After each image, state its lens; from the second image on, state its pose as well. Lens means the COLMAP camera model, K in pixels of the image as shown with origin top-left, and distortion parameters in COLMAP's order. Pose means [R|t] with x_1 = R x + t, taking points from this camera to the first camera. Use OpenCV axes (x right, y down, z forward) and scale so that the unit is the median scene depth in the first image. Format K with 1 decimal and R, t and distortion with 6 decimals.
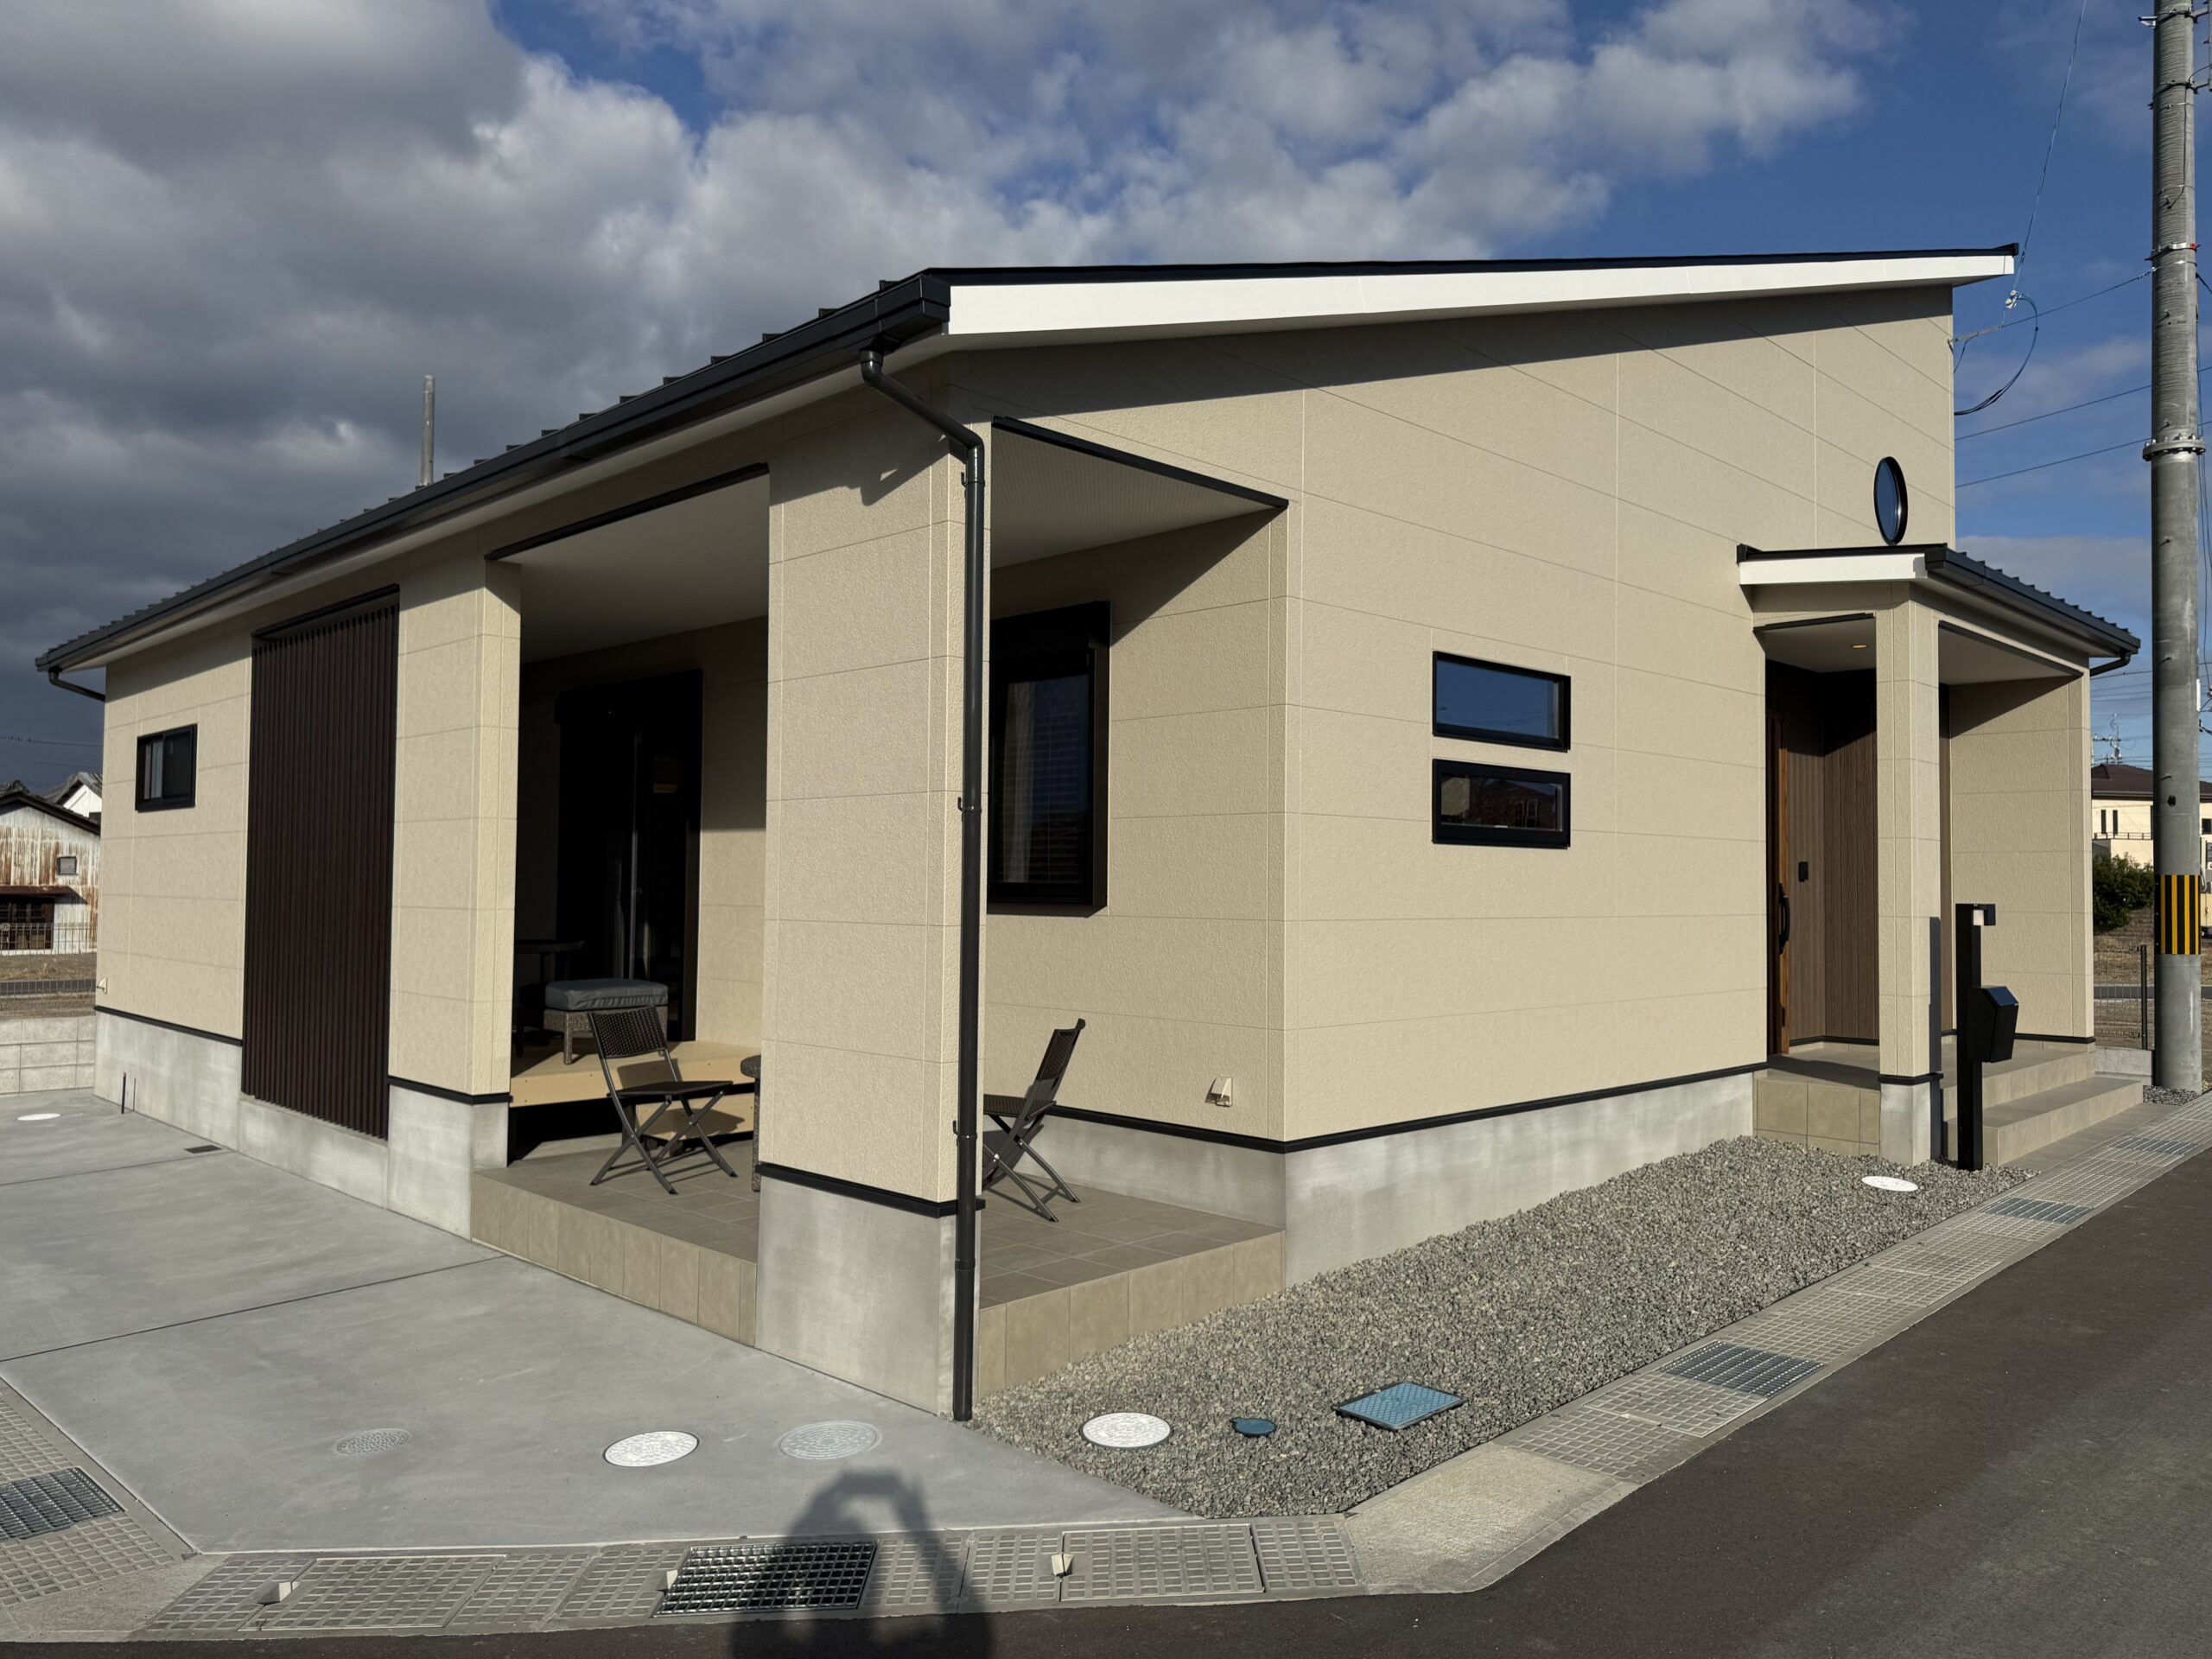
lens RADIAL K [[1571.1, 0, 1108.3], [0, 1571.1, 824.9], [0, 0, 1]] dist [-0.007847, -0.008805]
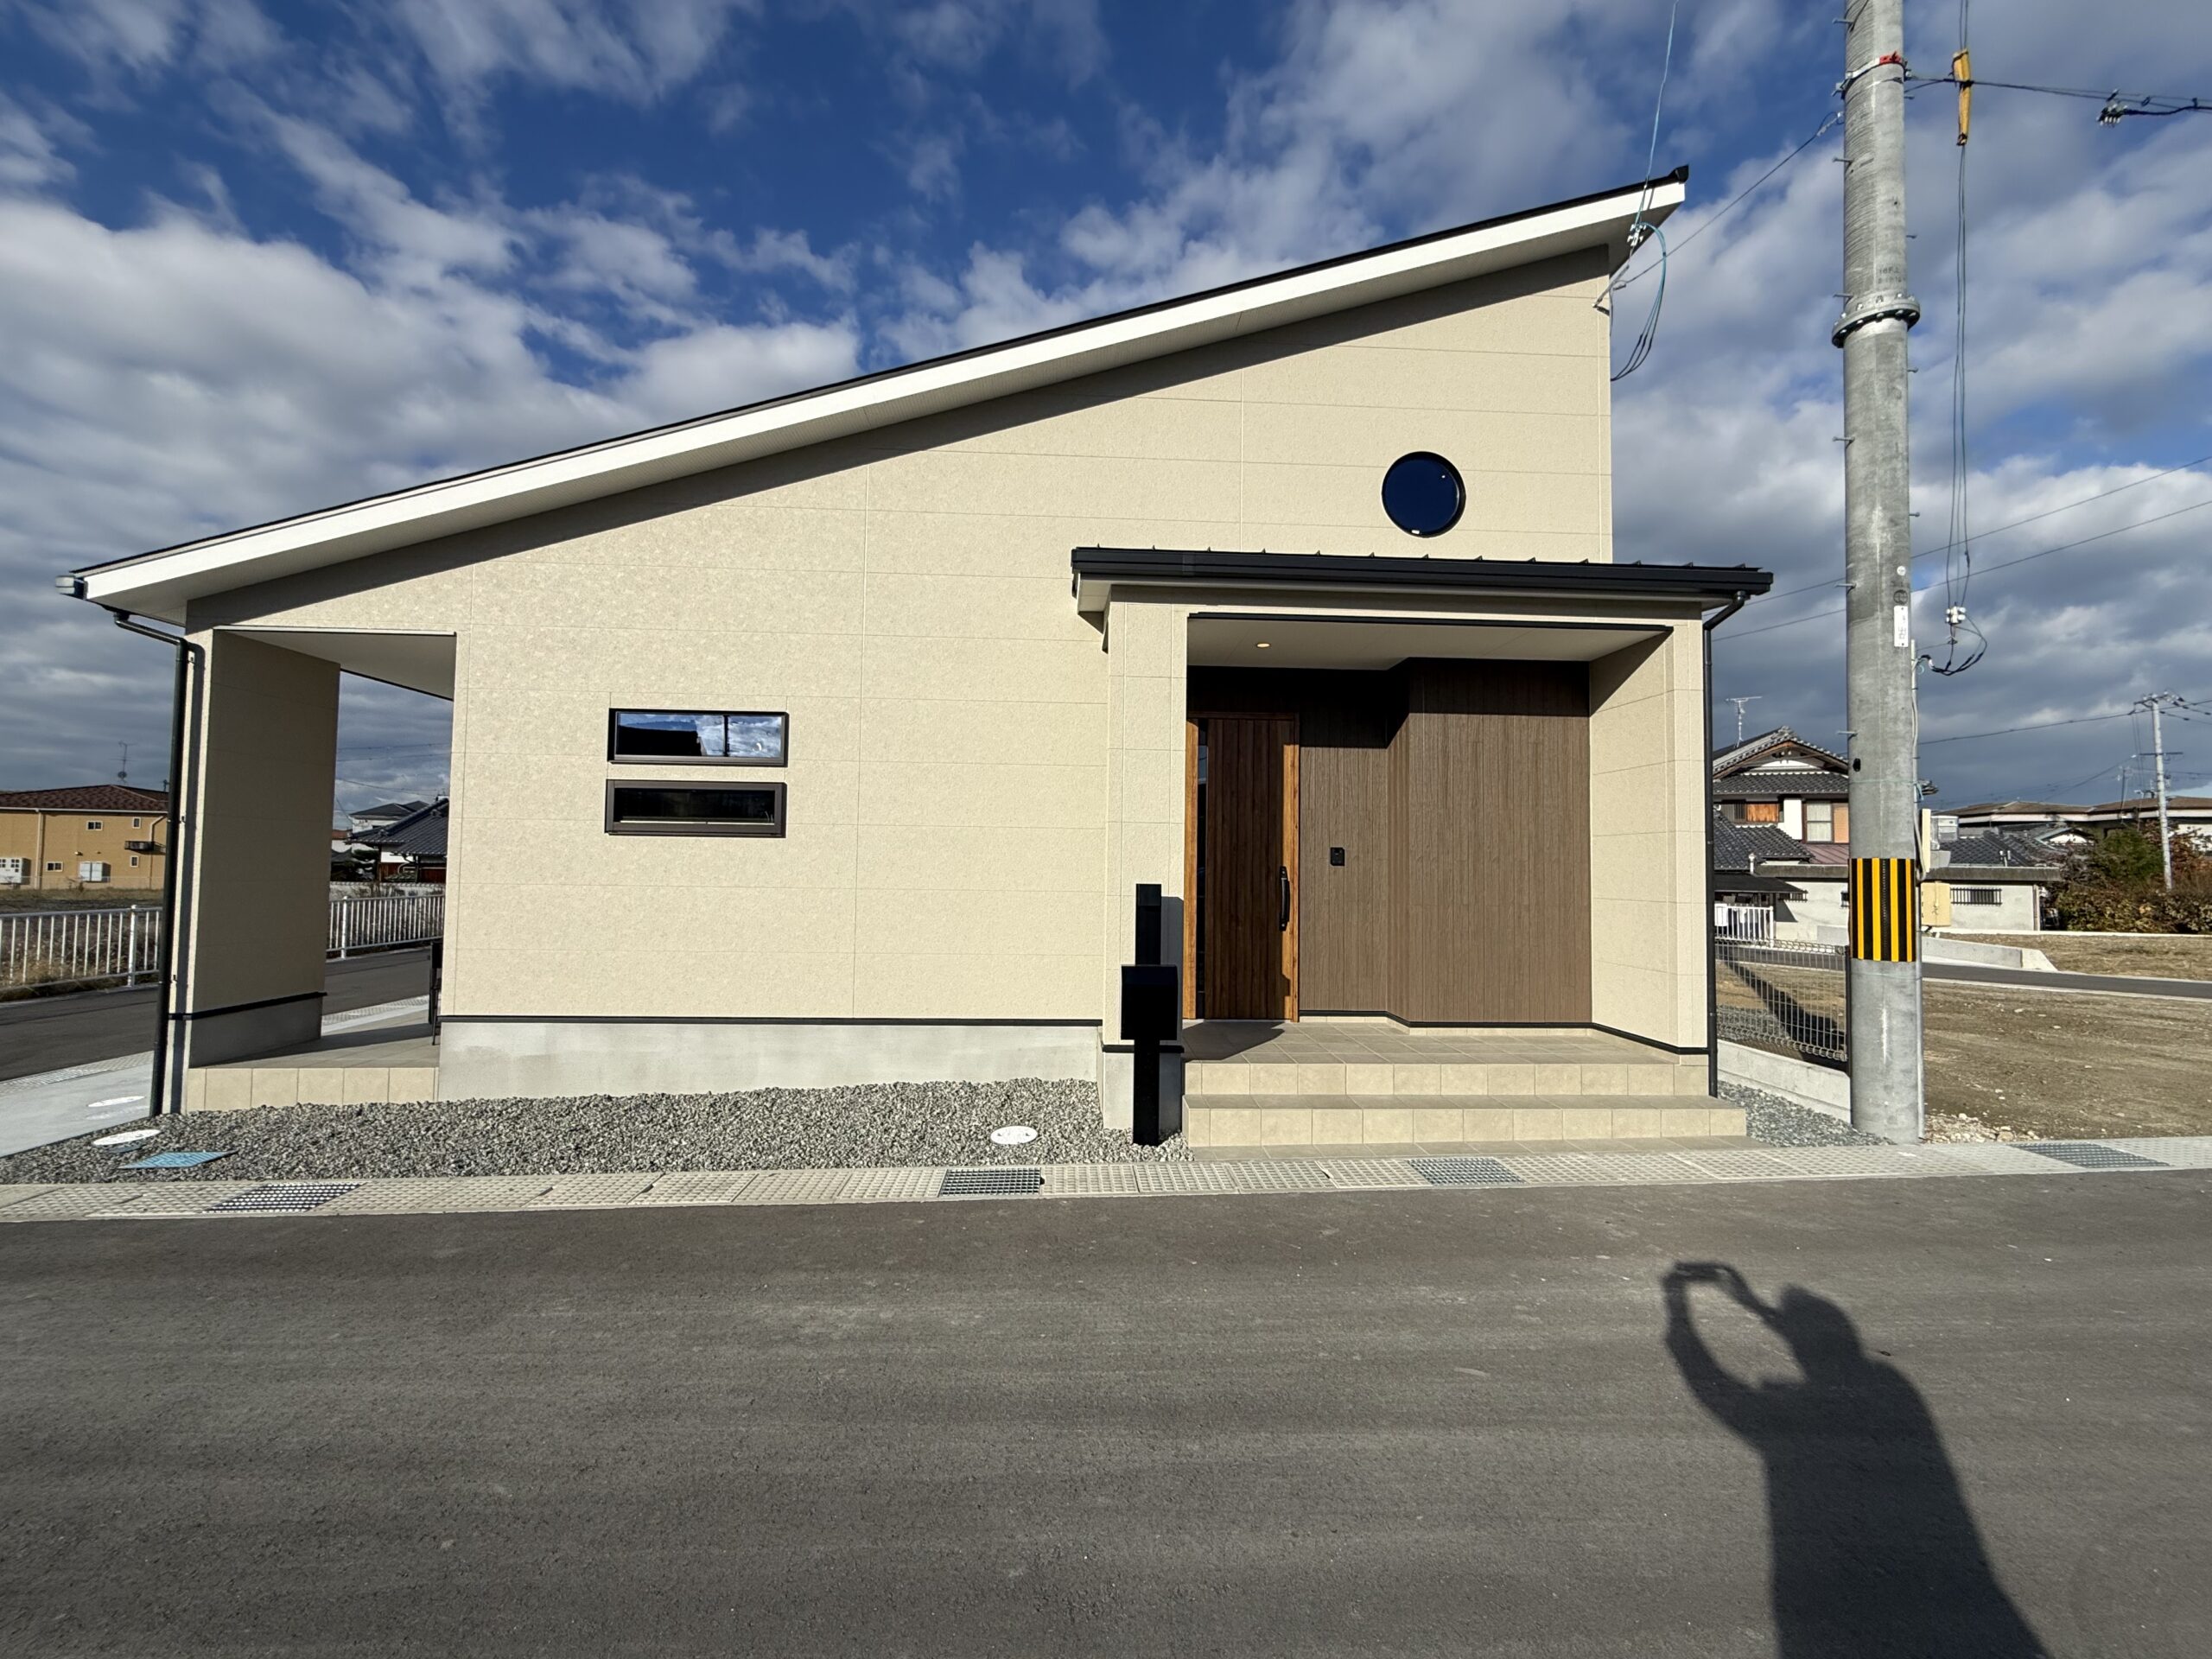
lens RADIAL K [[878.7, 0, 1108.6], [0, 878.7, 844.2], [0, 0, 1]] dist [-0.004602, 0.000705]
pose [[0.753395, -0.022865, -0.657171, 1.009288], [0.016760, 0.999738, -0.015569, 0.037110], [0.657355, 0.000716, 0.753581, 0.607655]]
